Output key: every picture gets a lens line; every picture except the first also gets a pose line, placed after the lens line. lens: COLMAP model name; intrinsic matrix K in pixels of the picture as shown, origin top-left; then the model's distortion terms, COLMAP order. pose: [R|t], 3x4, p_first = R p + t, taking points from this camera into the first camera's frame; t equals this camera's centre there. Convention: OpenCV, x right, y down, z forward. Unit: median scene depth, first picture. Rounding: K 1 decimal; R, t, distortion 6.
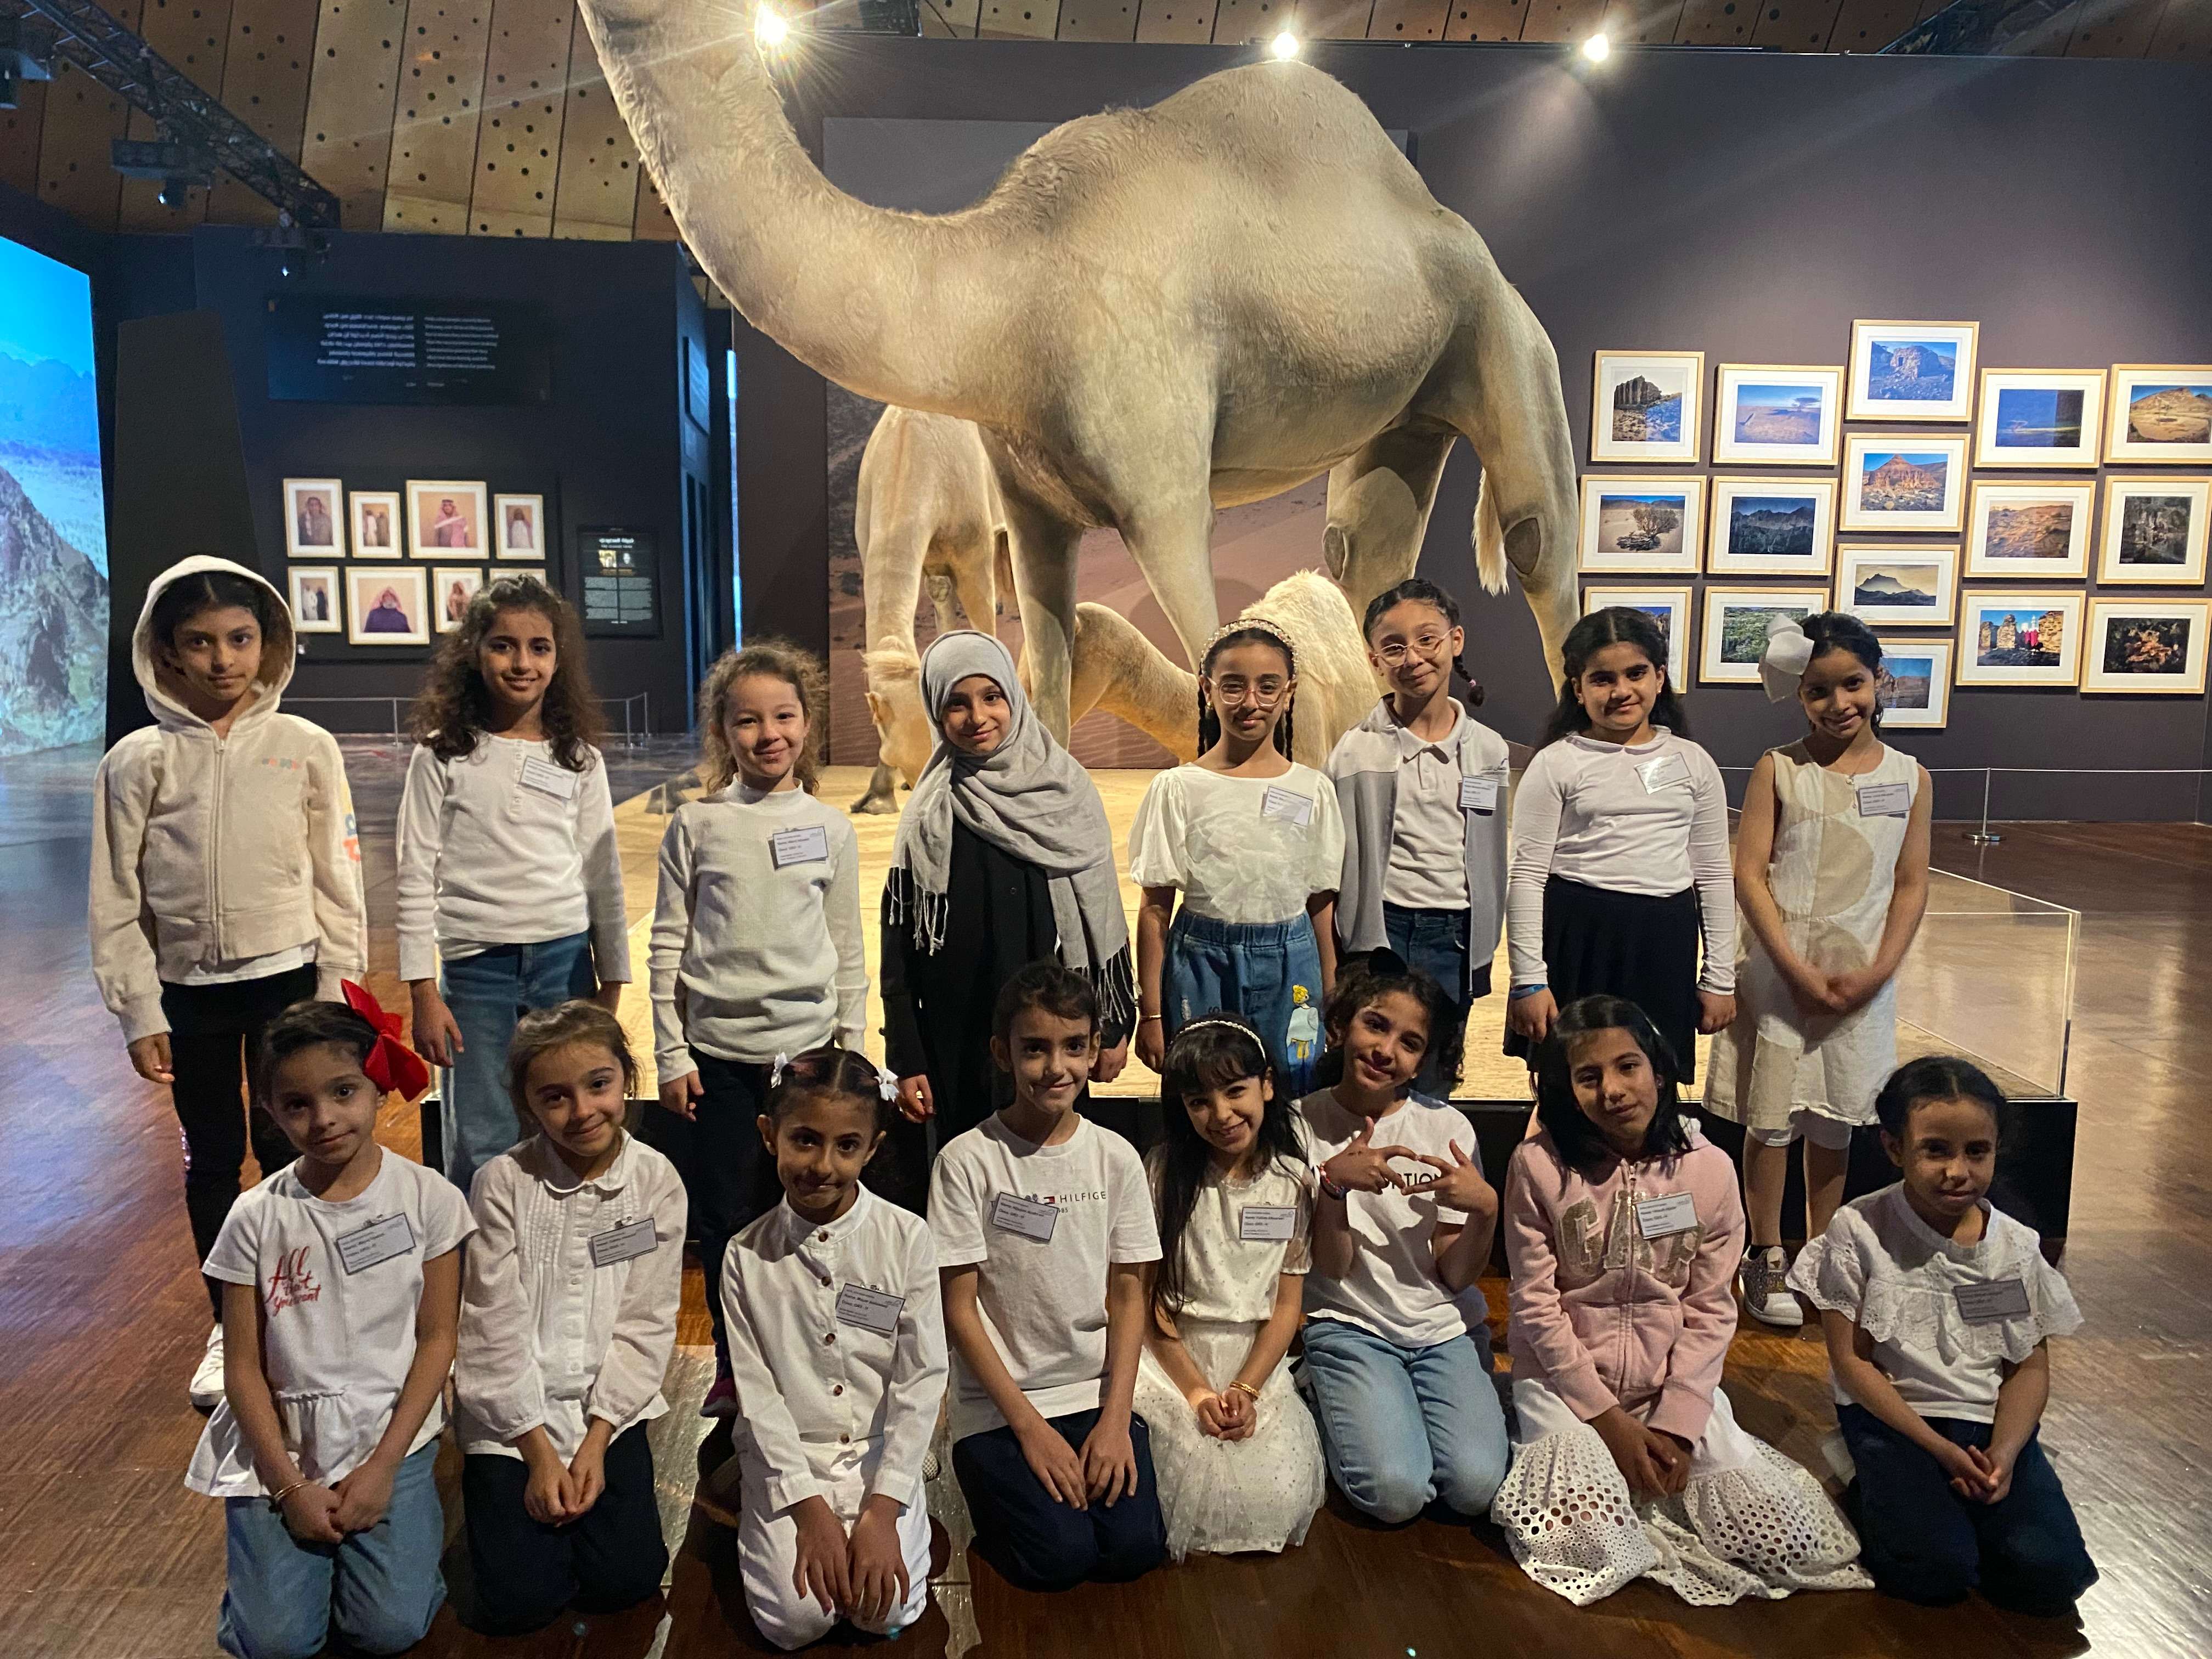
lens RADIAL K [[1675.5, 0, 1106.0], [0, 1675.5, 829.5], [0, 0, 1]] dist [0.027938, -0.037634]
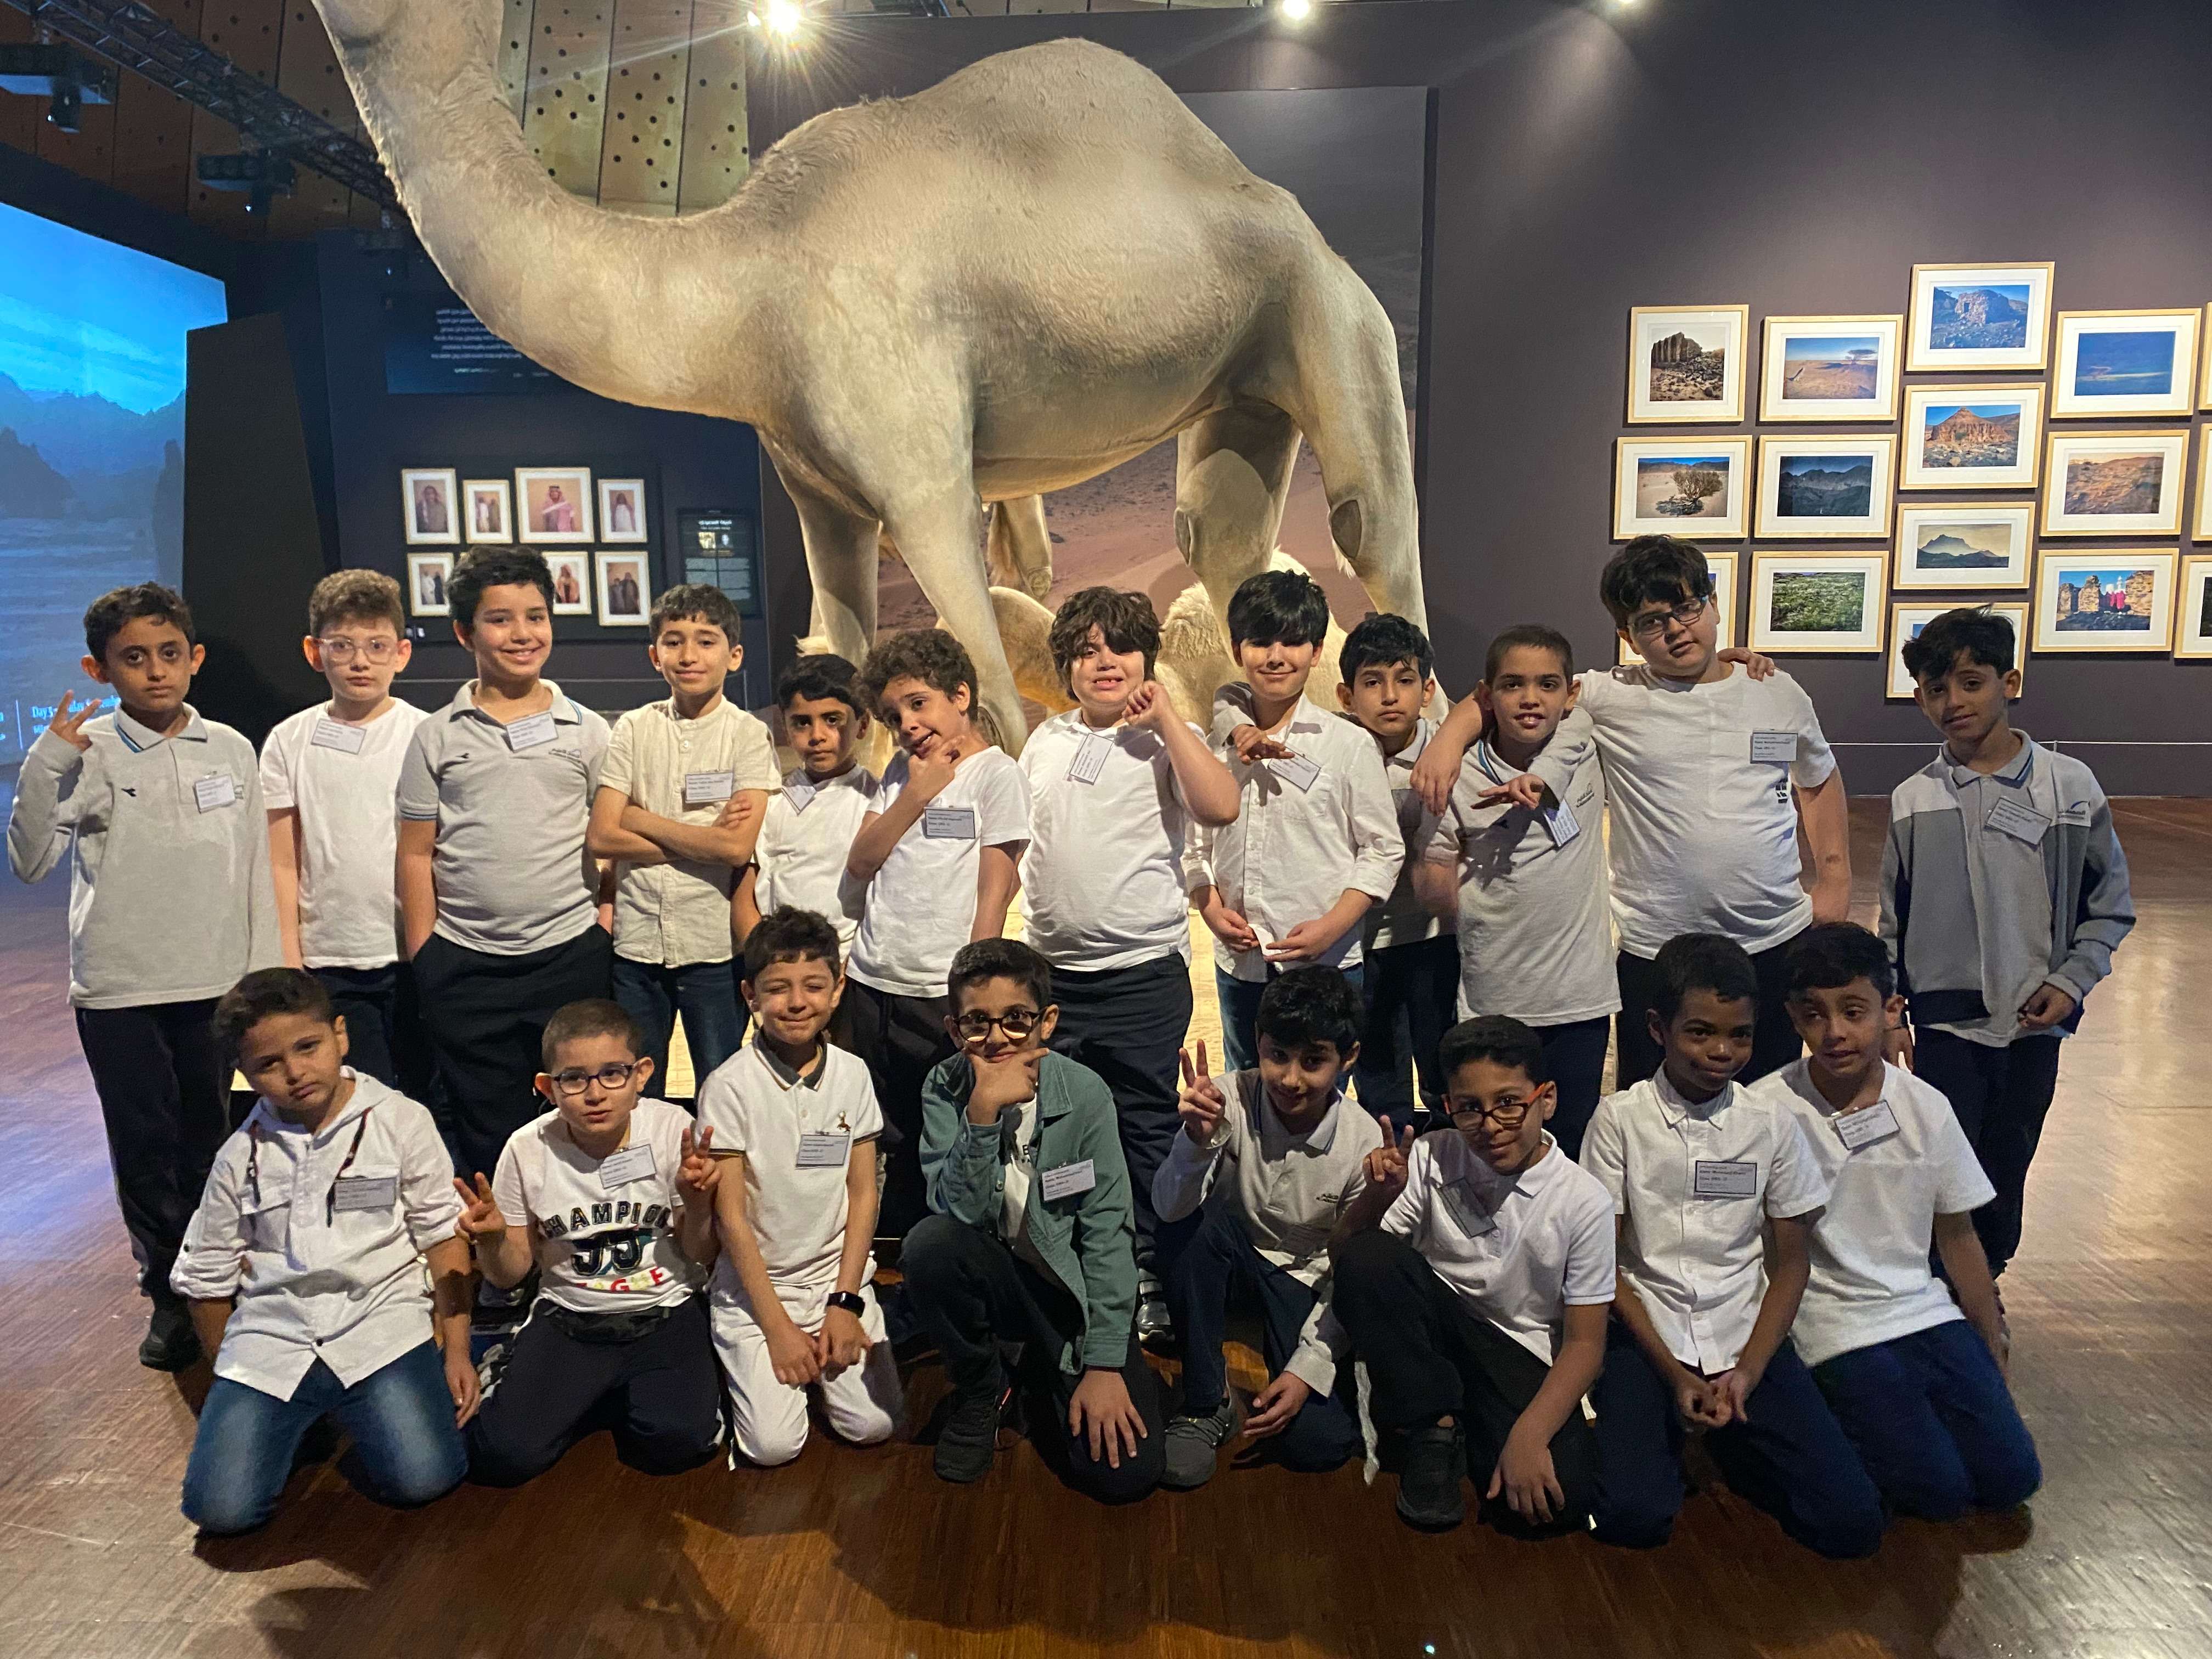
lens RADIAL K [[1680.8, 0, 1139.4], [0, 1680.8, 811.7], [0, 0, 1]] dist [0.044711, -0.062802]
pose [[0.993723, -0.001008, -0.111867, 0.118718], [0.002070, 0.999954, 0.009374, -0.006854], [0.111853, -0.009547, 0.993679, 0.007927]]
